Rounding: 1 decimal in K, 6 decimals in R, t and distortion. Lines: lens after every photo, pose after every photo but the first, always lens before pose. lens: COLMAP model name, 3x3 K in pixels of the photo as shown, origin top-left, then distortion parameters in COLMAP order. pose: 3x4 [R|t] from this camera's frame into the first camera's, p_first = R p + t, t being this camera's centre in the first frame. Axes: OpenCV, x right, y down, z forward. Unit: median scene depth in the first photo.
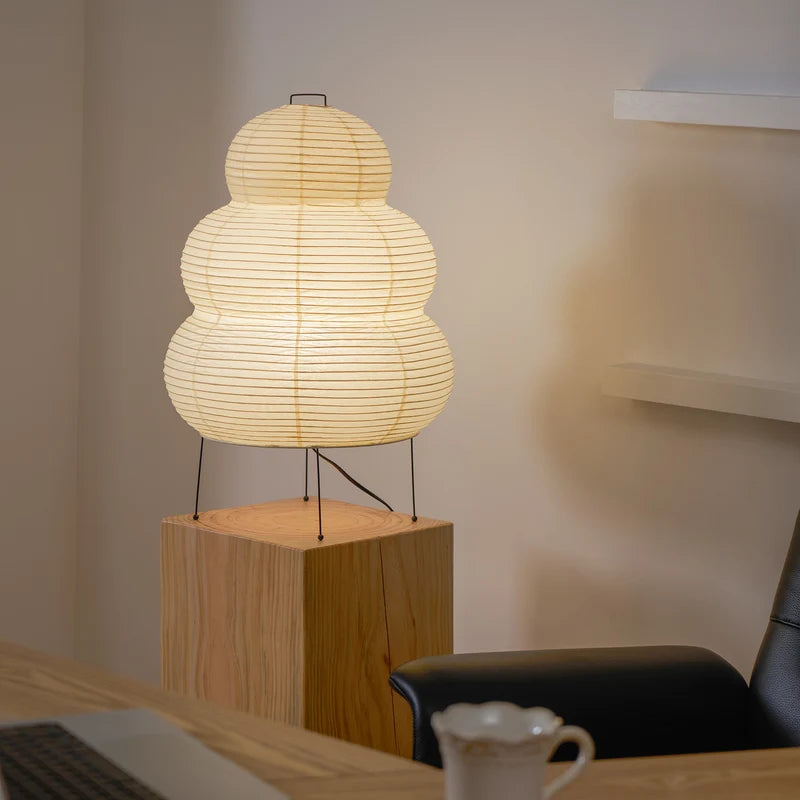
lens RADIAL K [[2592.9, 0, 400.0], [0, 2592.9, 400.0], [0, 0, 1]] dist [-0.007185, 1.179908]
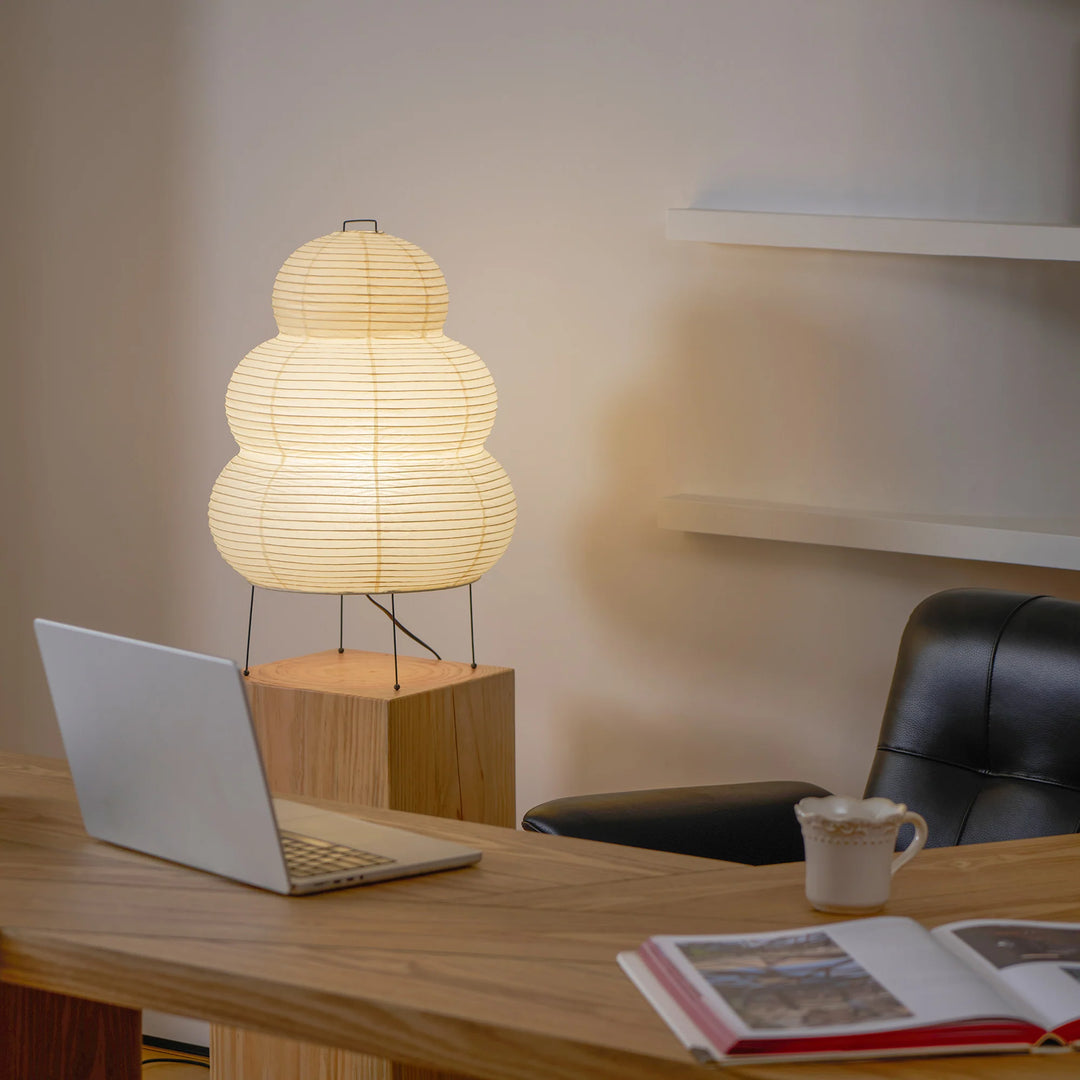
lens RADIAL K [[3500.4, 0, 540.0], [0, 3500.4, 540.0], [0, 0, 1]] dist [-0.007185, 1.179908]
pose [[0.983070, -0.031506, 0.180501, -0.210355], [0.032446, 0.999471, -0.002255, 0.003701], [-0.180334, 0.008074, 0.983572, -0.273462]]
